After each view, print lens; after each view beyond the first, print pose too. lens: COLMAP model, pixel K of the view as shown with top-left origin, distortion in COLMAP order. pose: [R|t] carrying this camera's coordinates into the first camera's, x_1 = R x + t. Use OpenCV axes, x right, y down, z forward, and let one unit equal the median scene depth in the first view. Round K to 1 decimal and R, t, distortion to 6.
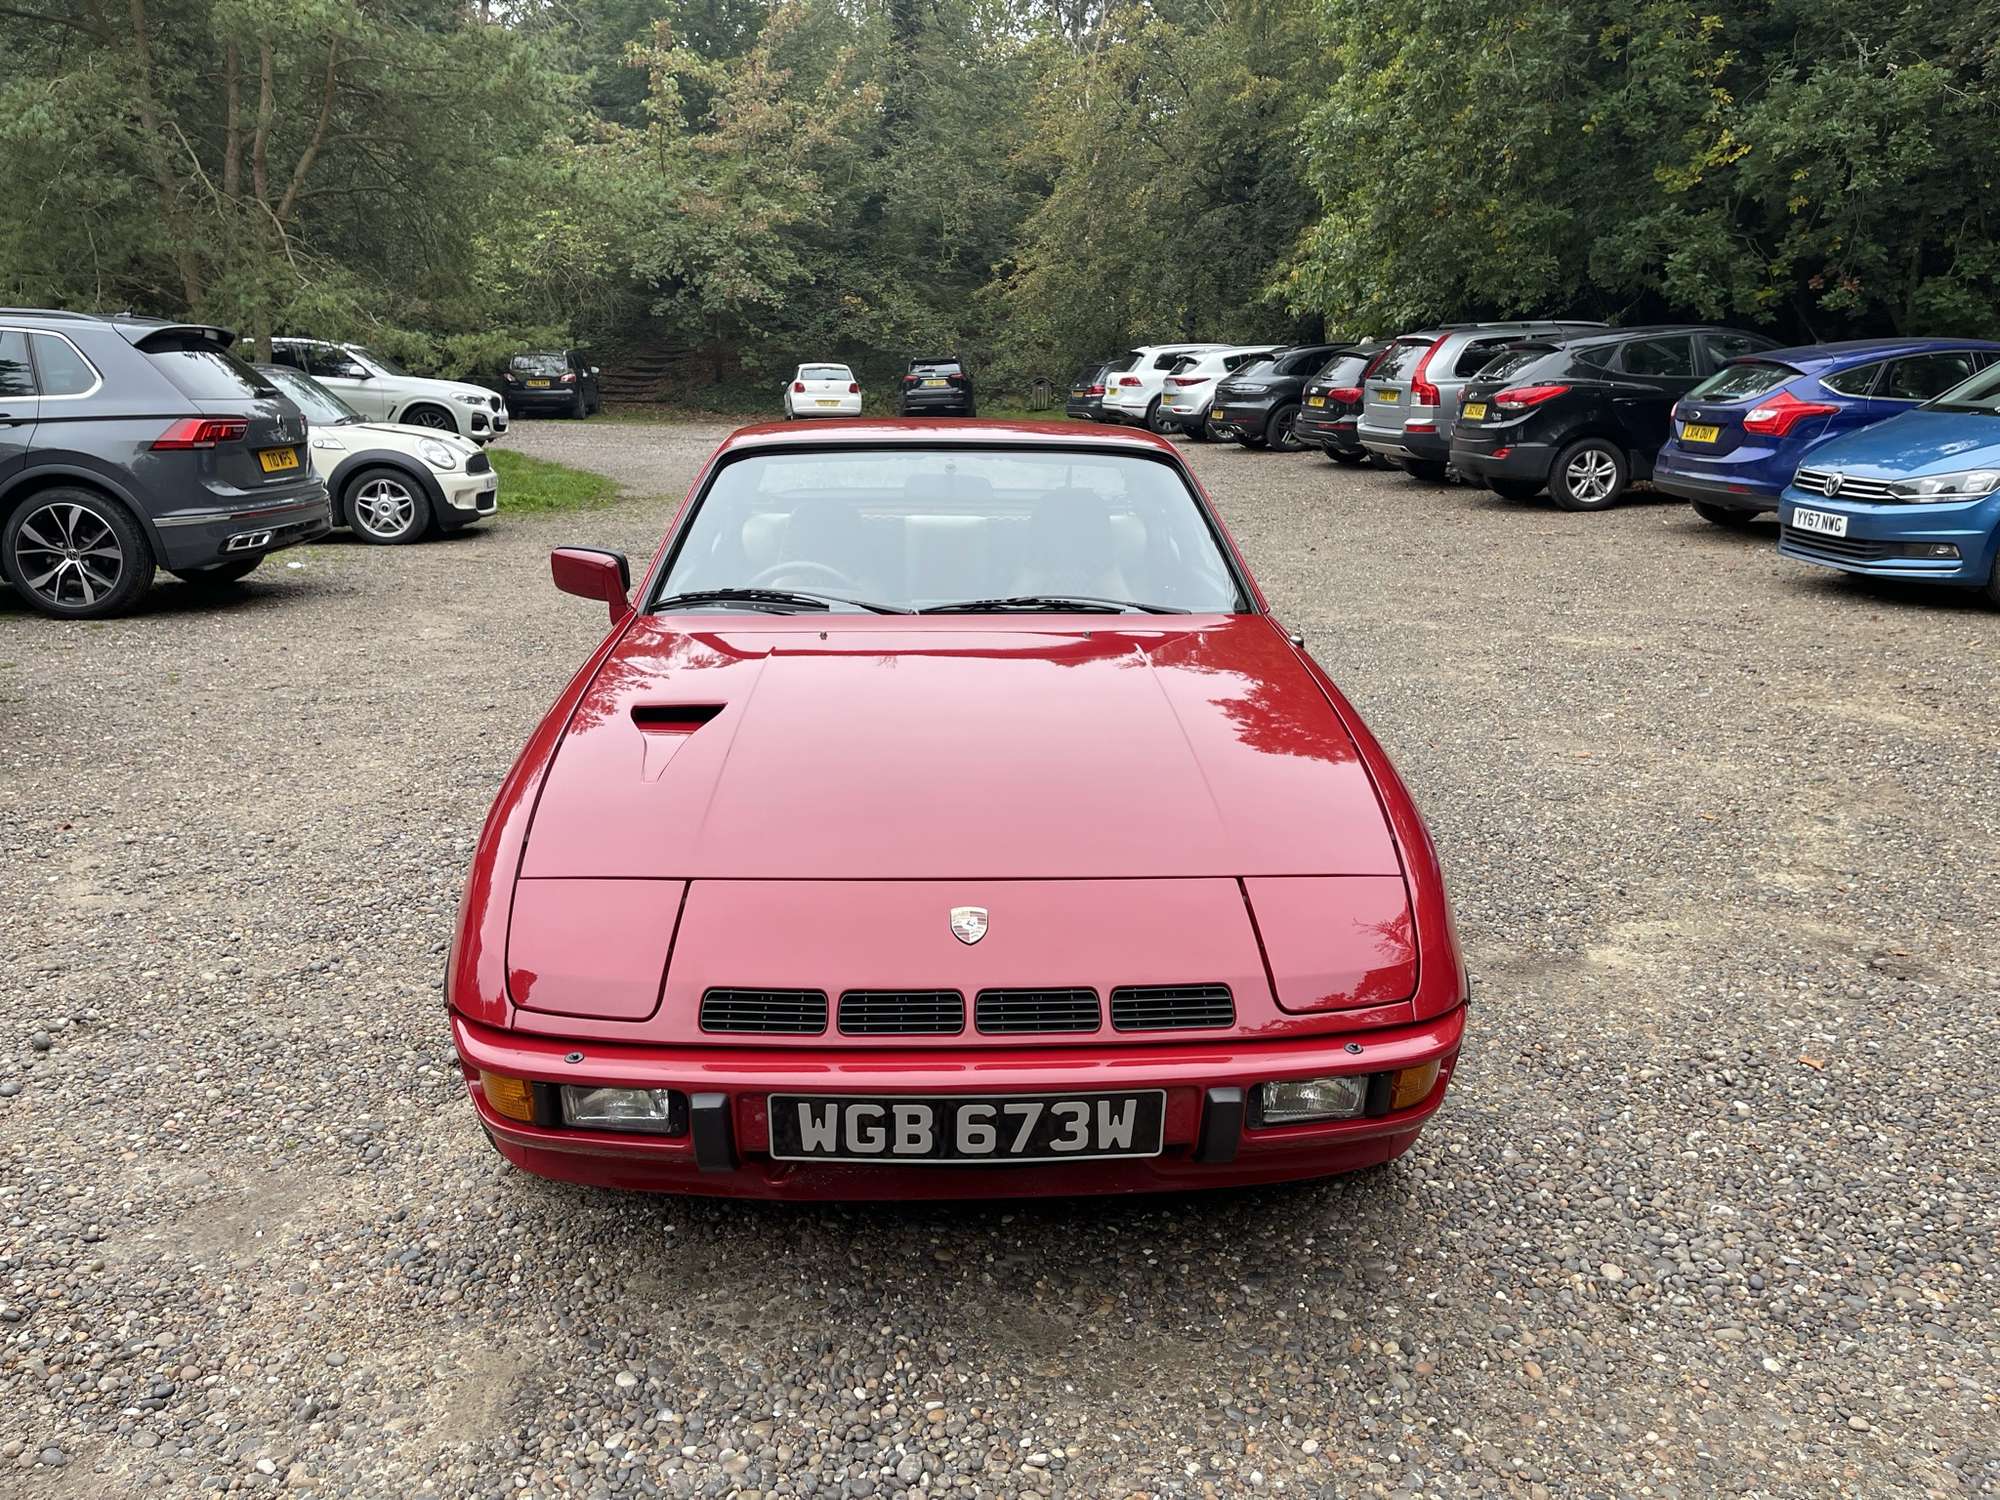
lens RADIAL K [[1517.7, 0, 990.2], [0, 1517.7, 753.0], [0, 0, 1]] dist [0.061479, -0.067230]
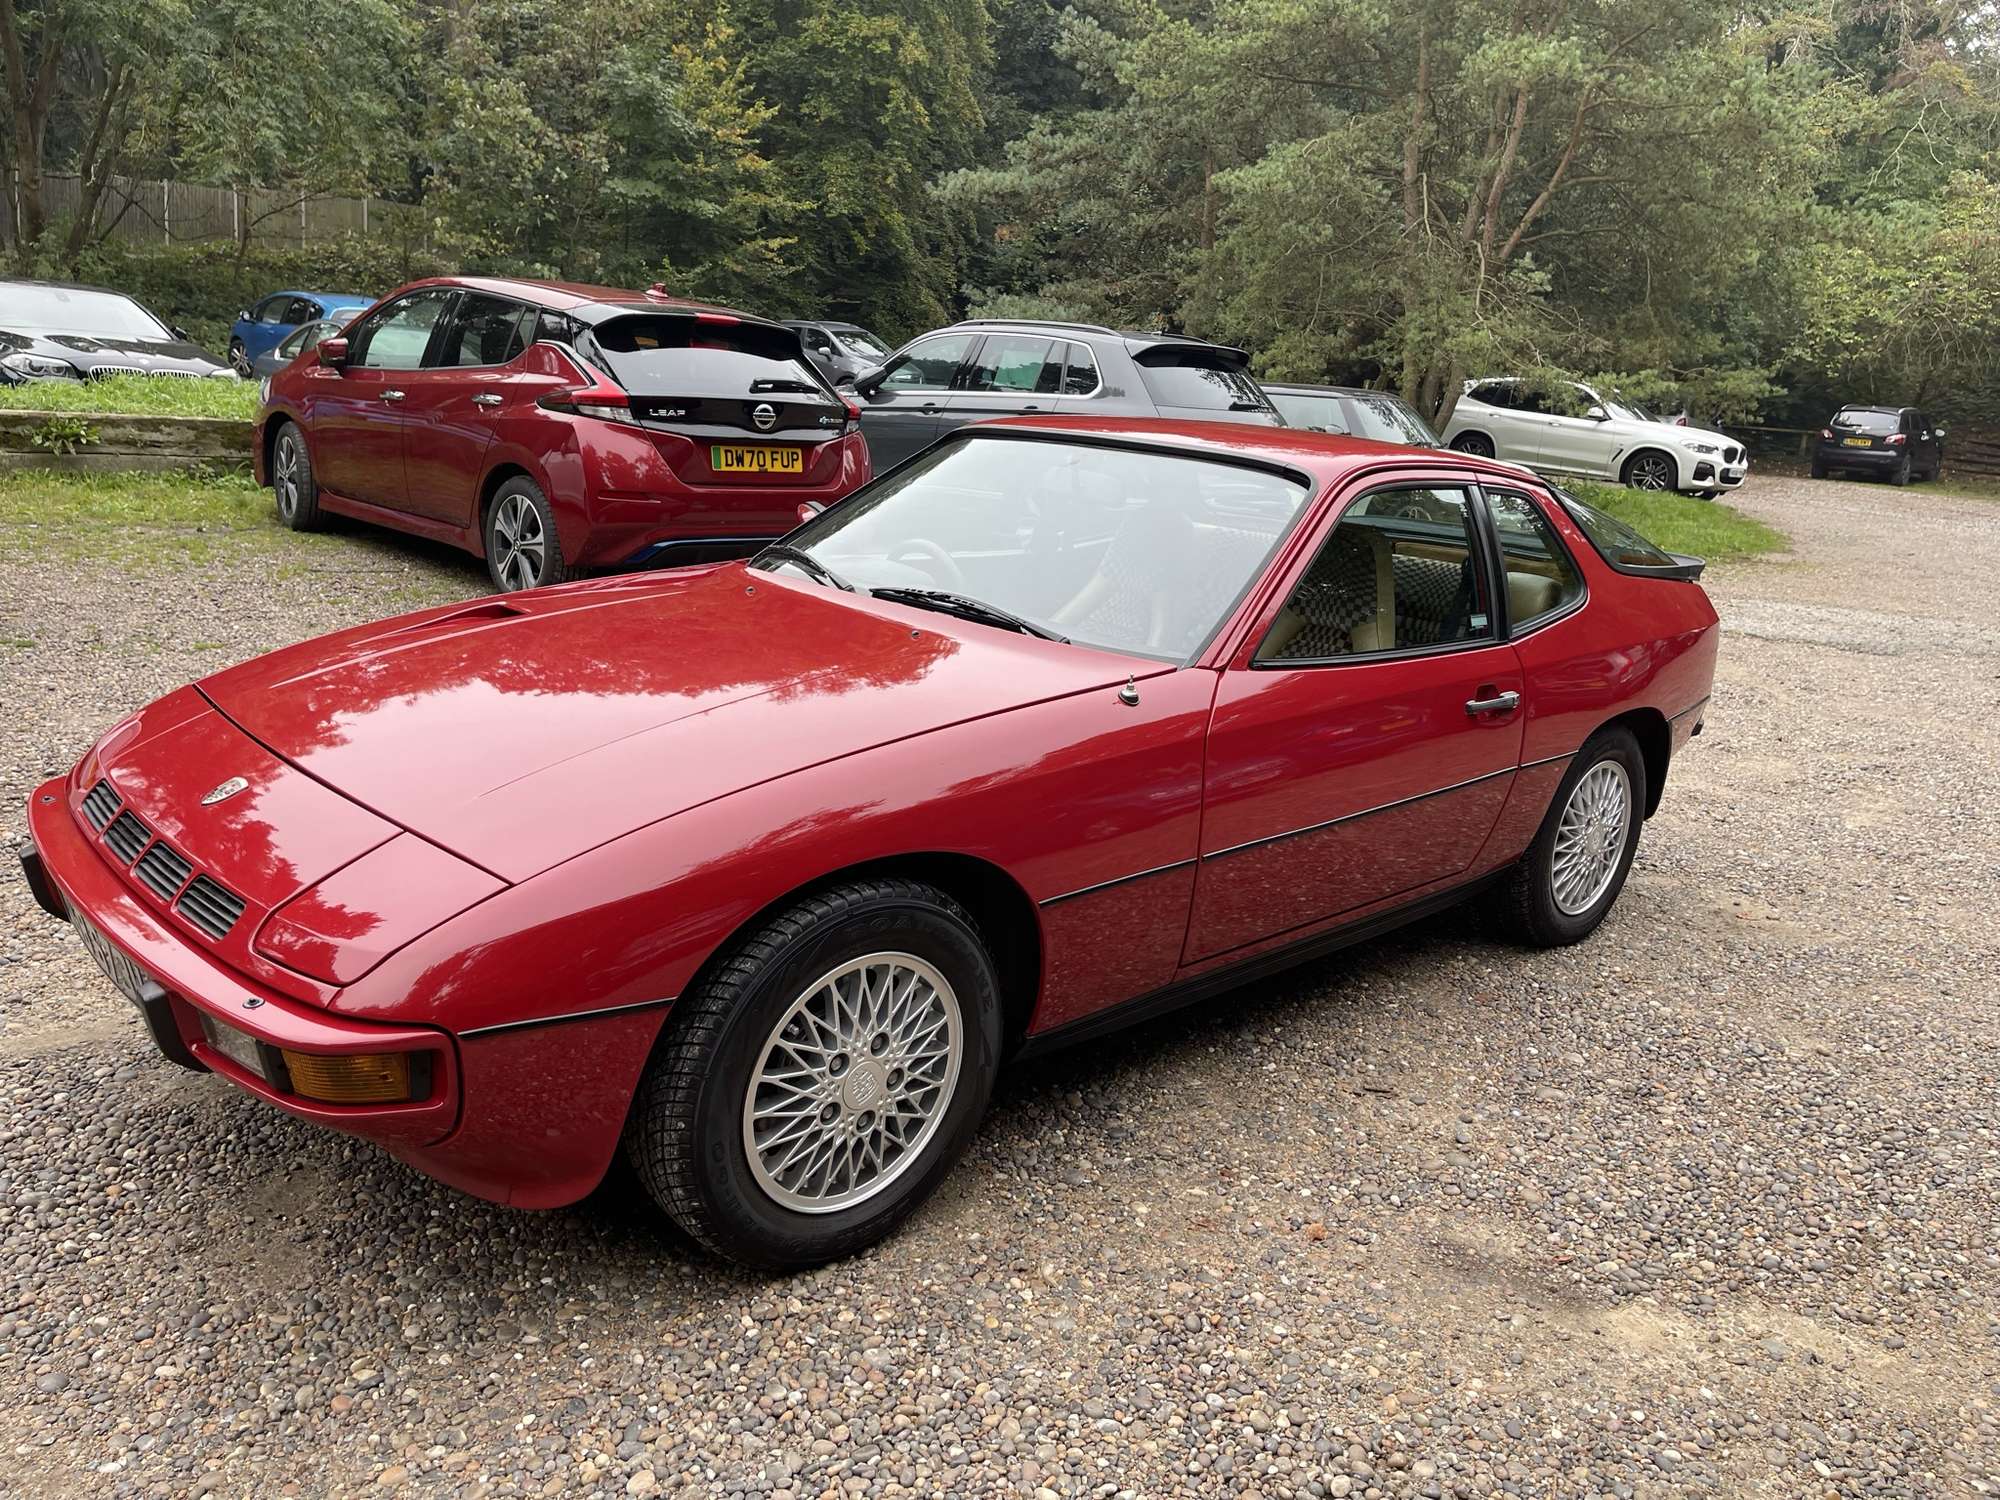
lens RADIAL K [[1515.7, 0, 1023.4], [0, 1515.7, 756.3], [0, 0, 1]] dist [0.074713, -0.098849]
pose [[0.658863, 0.228078, -0.716854, 0.282434], [-0.249339, 0.965274, 0.077948, -0.035962], [0.709739, 0.127383, 0.692852, 0.153557]]
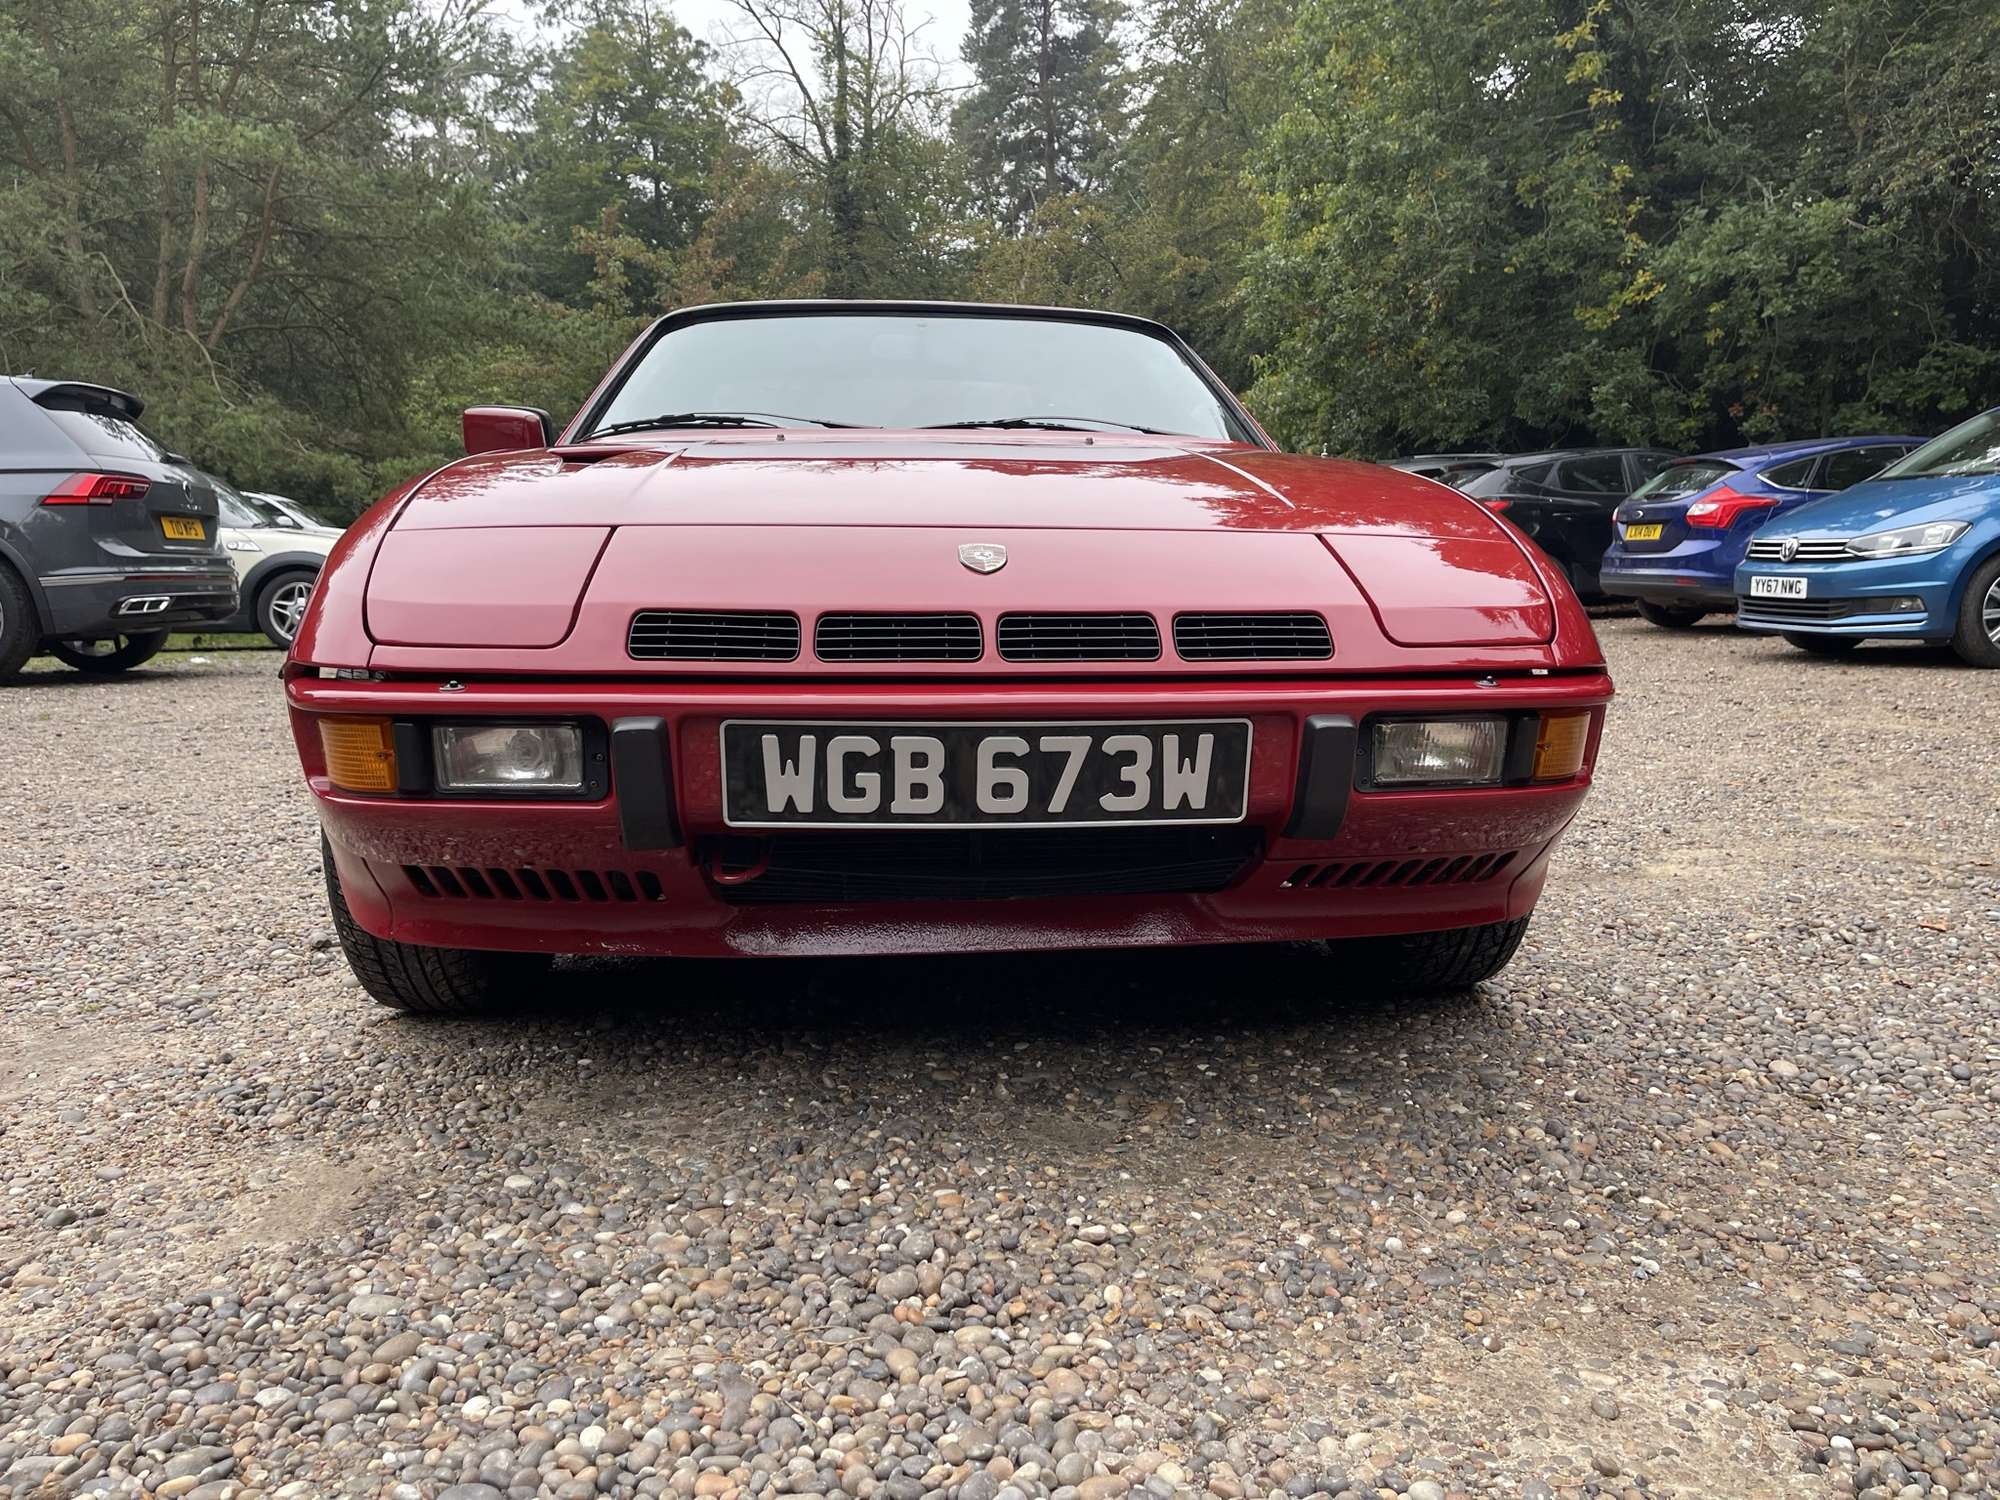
lens RADIAL K [[1515.7, 0, 1023.4], [0, 1515.7, 756.3], [0, 0, 1]] dist [0.074713, -0.098849]
pose [[0.998109, -0.010634, 0.060543, -0.009932], [0.018117, 0.992063, -0.124428, 0.074869], [-0.058739, 0.125290, 0.990380, 0.059496]]
